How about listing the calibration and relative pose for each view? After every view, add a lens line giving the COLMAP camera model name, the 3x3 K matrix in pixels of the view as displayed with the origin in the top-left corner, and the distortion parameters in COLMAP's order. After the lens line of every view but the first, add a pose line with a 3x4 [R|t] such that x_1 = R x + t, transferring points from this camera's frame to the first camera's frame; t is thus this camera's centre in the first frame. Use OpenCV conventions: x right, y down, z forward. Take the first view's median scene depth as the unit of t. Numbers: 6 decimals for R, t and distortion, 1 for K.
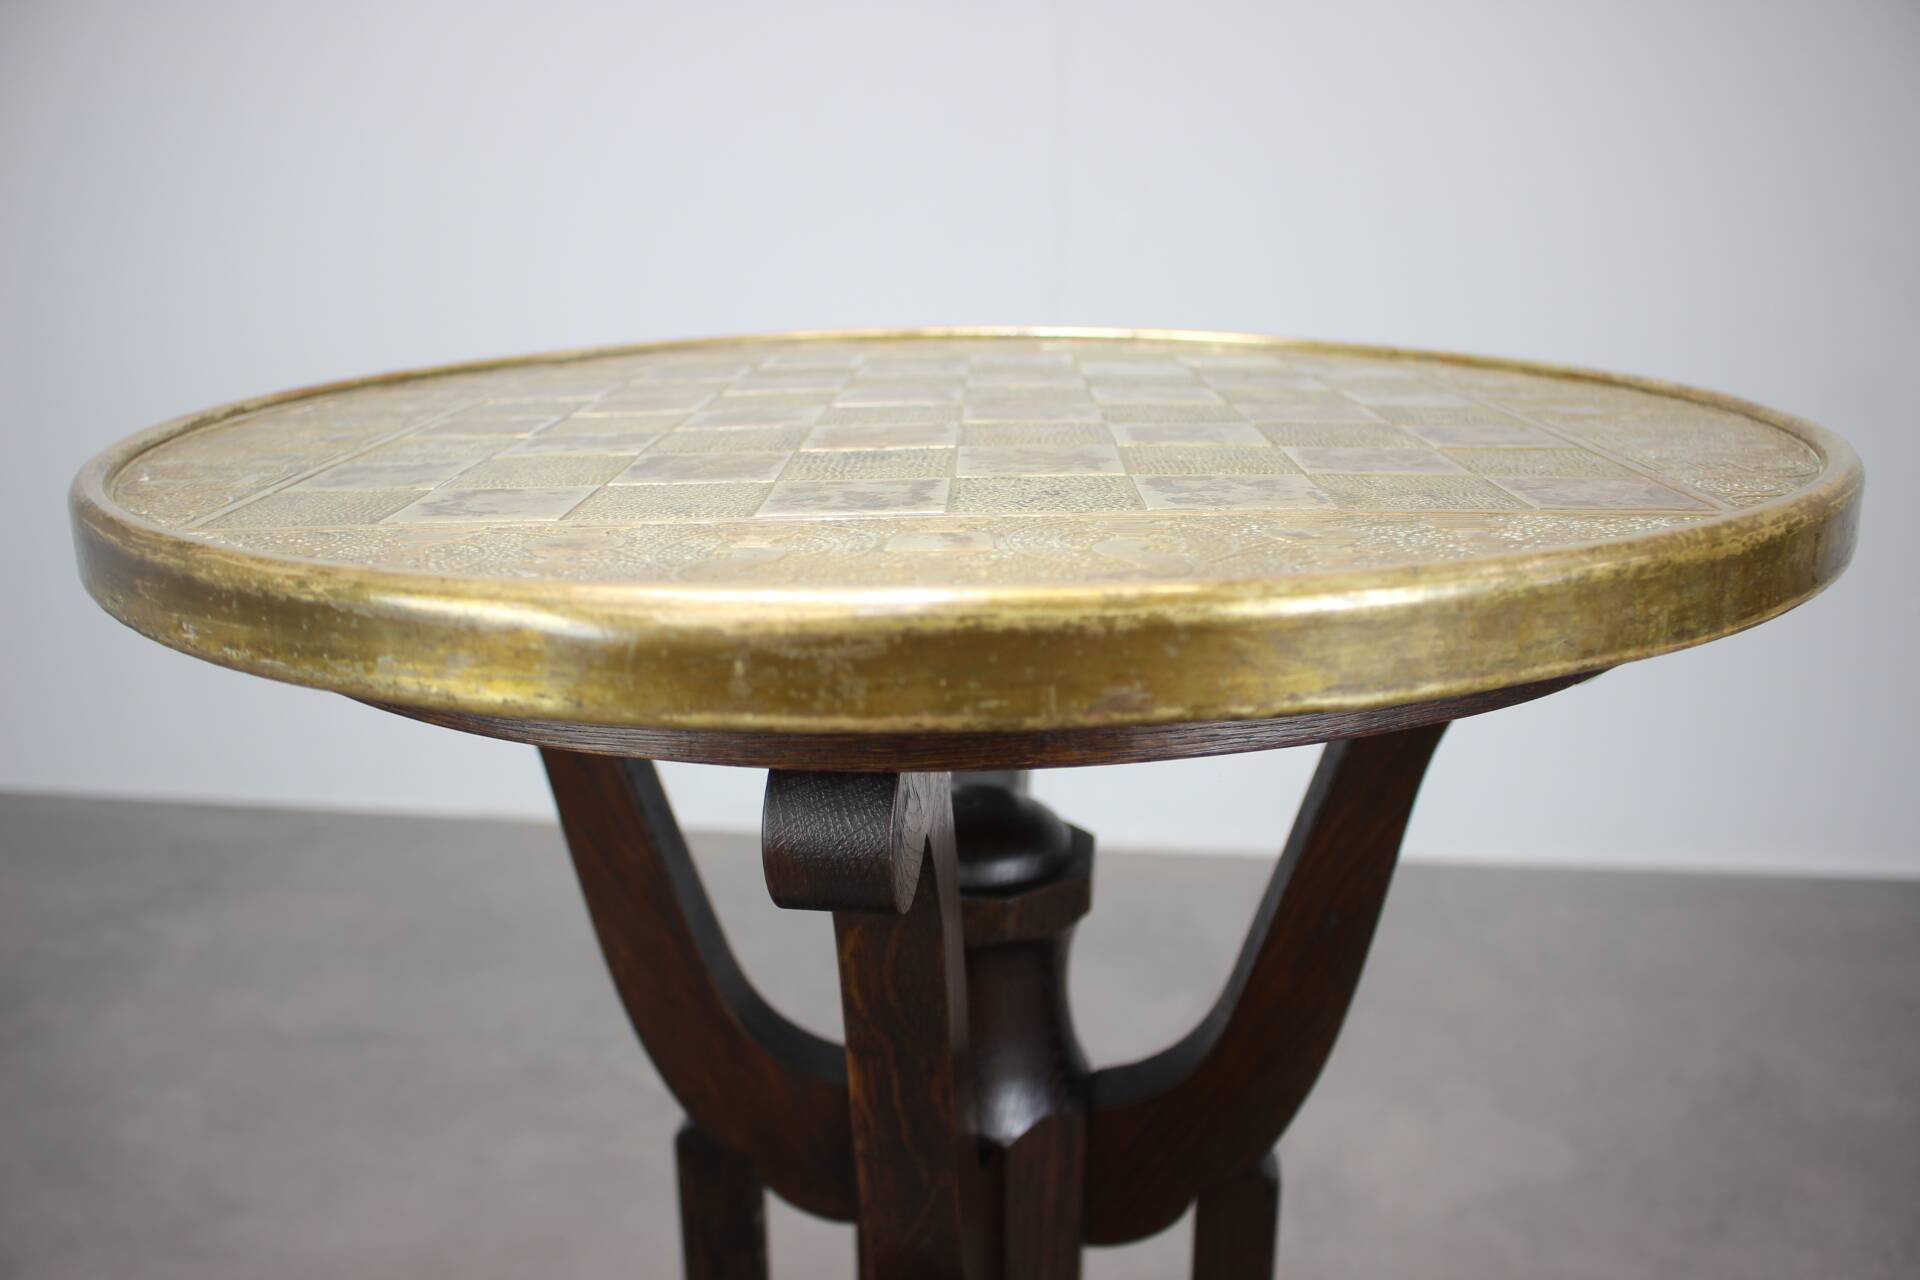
lens RADIAL K [[1596.7, 0, 971.8], [0, 1596.7, 639.4], [0, 0, 1]] dist [-0.140103, 0.071603]
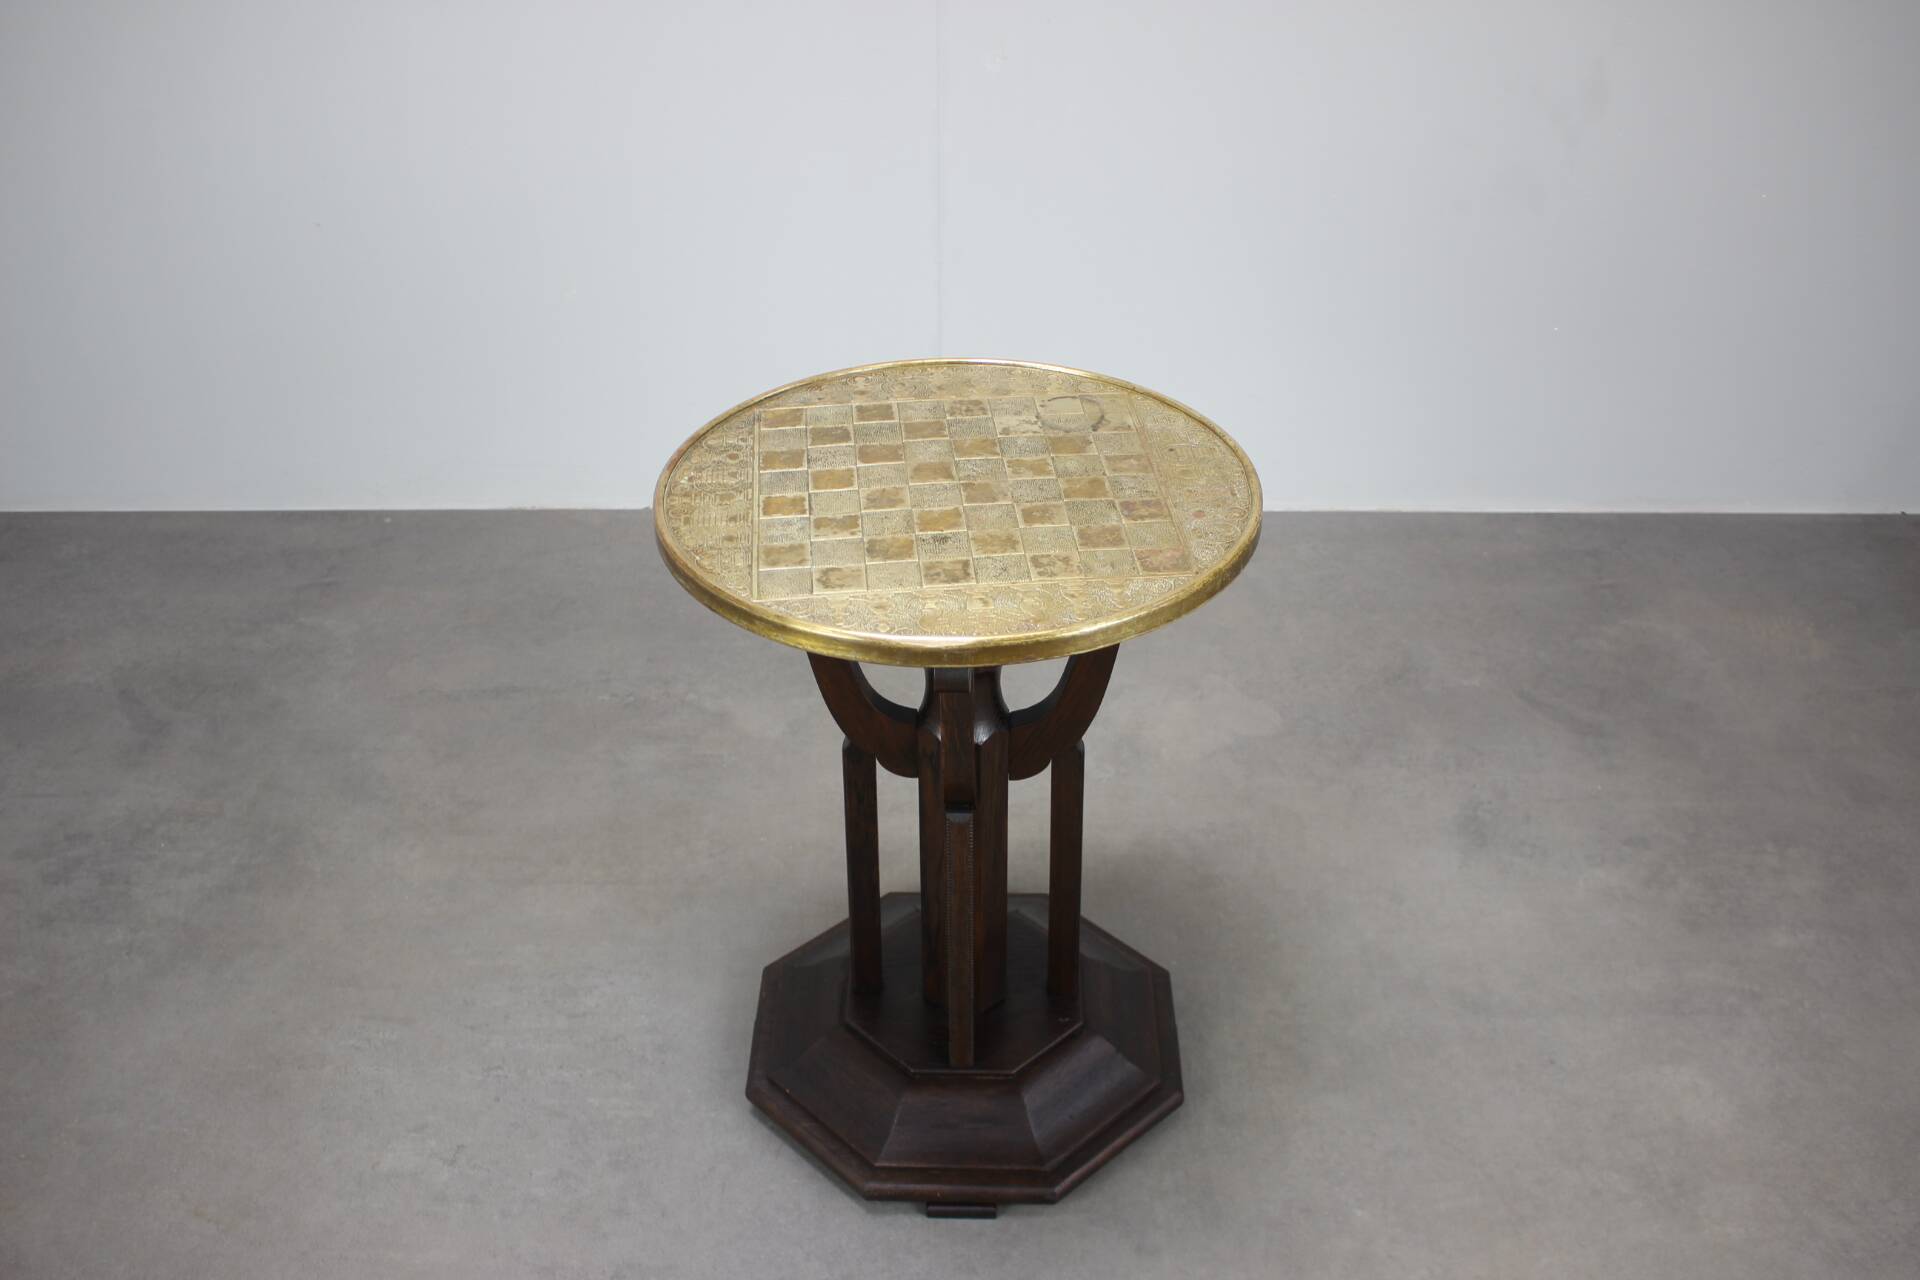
lens RADIAL K [[1596.7, 0, 971.3], [0, 1596.7, 652.6], [0, 0, 1]] dist [-0.140103, 0.071603]
pose [[0.994870, -0.059056, 0.082135, -0.195643], [0.034354, 0.960895, 0.274772, -0.541307], [-0.095151, -0.270541, 0.957995, -1.463387]]
